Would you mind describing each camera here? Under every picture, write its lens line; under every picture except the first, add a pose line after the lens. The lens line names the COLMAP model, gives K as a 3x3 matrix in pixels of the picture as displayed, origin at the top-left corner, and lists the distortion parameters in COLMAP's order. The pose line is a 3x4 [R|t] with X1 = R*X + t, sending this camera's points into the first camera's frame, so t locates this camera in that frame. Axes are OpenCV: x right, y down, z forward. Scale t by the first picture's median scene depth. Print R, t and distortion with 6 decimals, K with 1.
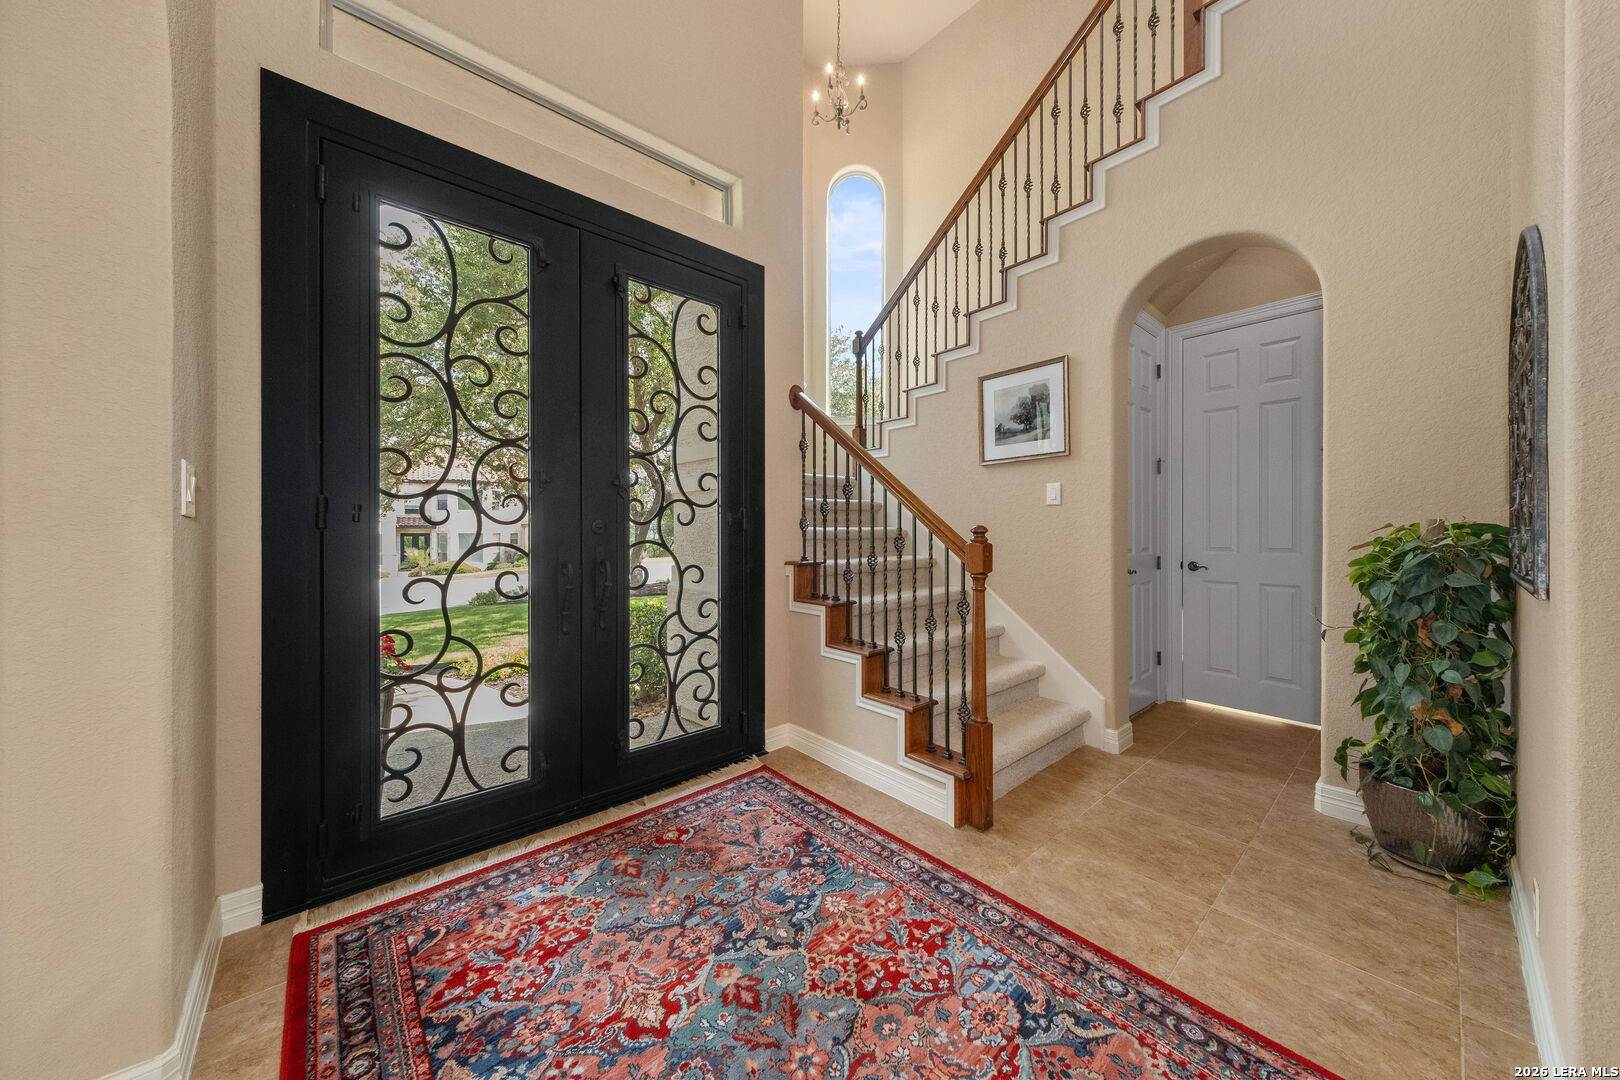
lens RADIAL K [[543.1, 0, 811.4], [0, 543.1, 533.6], [0, 0, 1]] dist [0.001458, -0.000074]
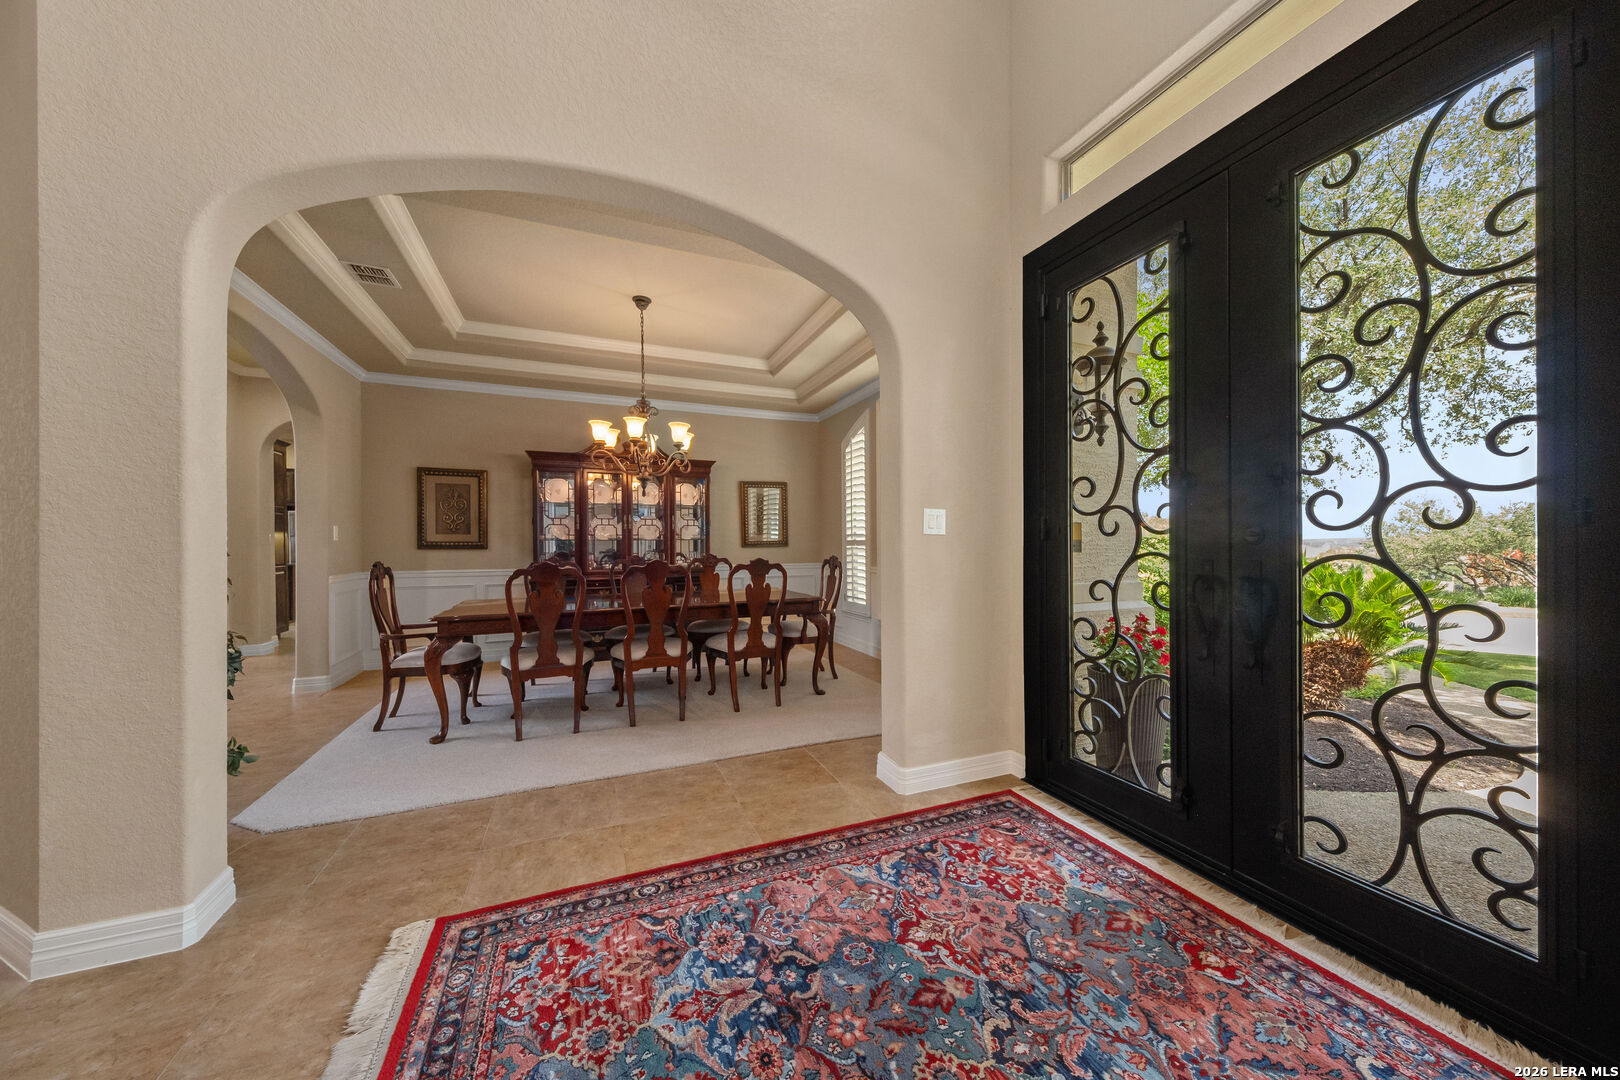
lens RADIAL K [[563.6, 0, 828.6], [0, 563.6, 549.9], [0, 0, 1]] dist [0.002393, 0.000002]
pose [[-0.300598, 0.014842, -0.953635, 0.779809], [0.000409, 0.999881, 0.015432, -0.004183], [0.953751, 0.004249, -0.300568, 0.946556]]
